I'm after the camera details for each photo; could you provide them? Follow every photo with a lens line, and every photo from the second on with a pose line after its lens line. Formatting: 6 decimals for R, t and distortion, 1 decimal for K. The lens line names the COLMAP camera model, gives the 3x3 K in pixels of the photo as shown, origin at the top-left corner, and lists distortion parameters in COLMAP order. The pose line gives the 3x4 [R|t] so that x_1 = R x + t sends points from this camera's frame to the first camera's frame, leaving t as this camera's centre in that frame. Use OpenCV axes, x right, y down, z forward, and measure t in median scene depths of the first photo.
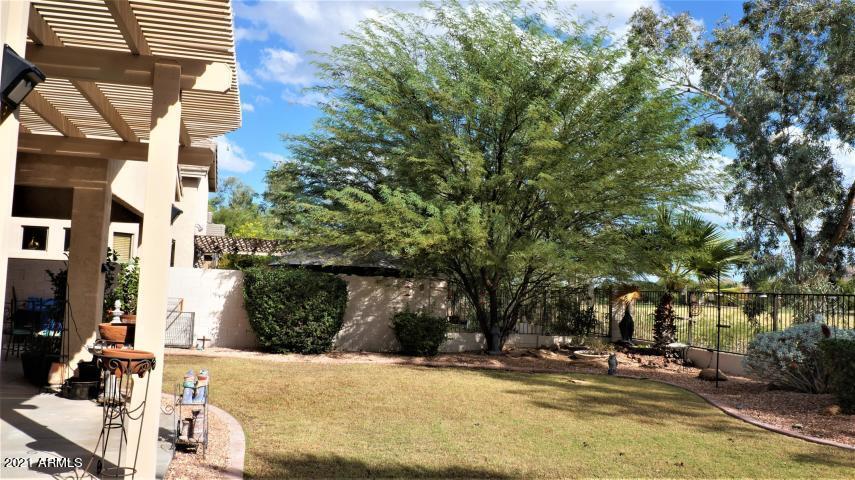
lens RADIAL K [[736.5, 0, 425.3], [0, 736.5, 244.2], [0, 0, 1]] dist [0.009478, 0.005075]
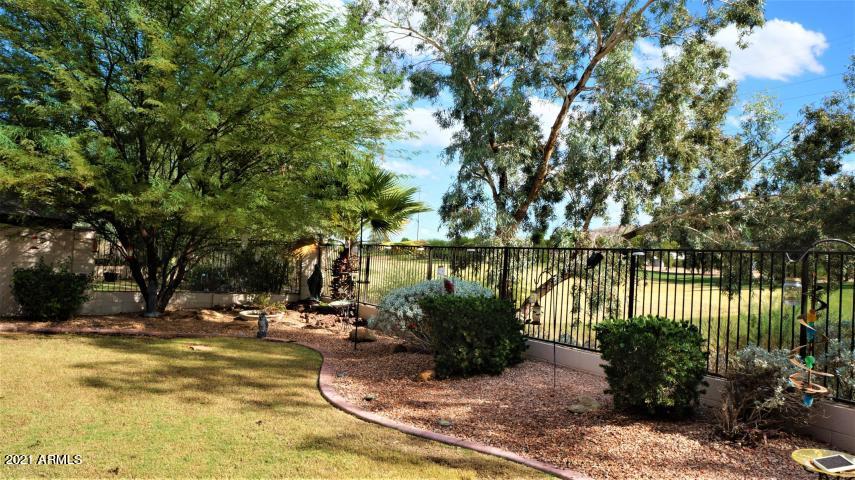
lens RADIAL K [[736.5, 0, 429.4], [0, 736.5, 237.0], [0, 0, 1]] dist [0.009478, 0.005075]
pose [[0.966913, 0.007729, 0.254990, 0.183833], [-0.020434, 0.998676, 0.047214, 0.008865], [-0.254288, -0.050862, 0.965790, 0.084553]]
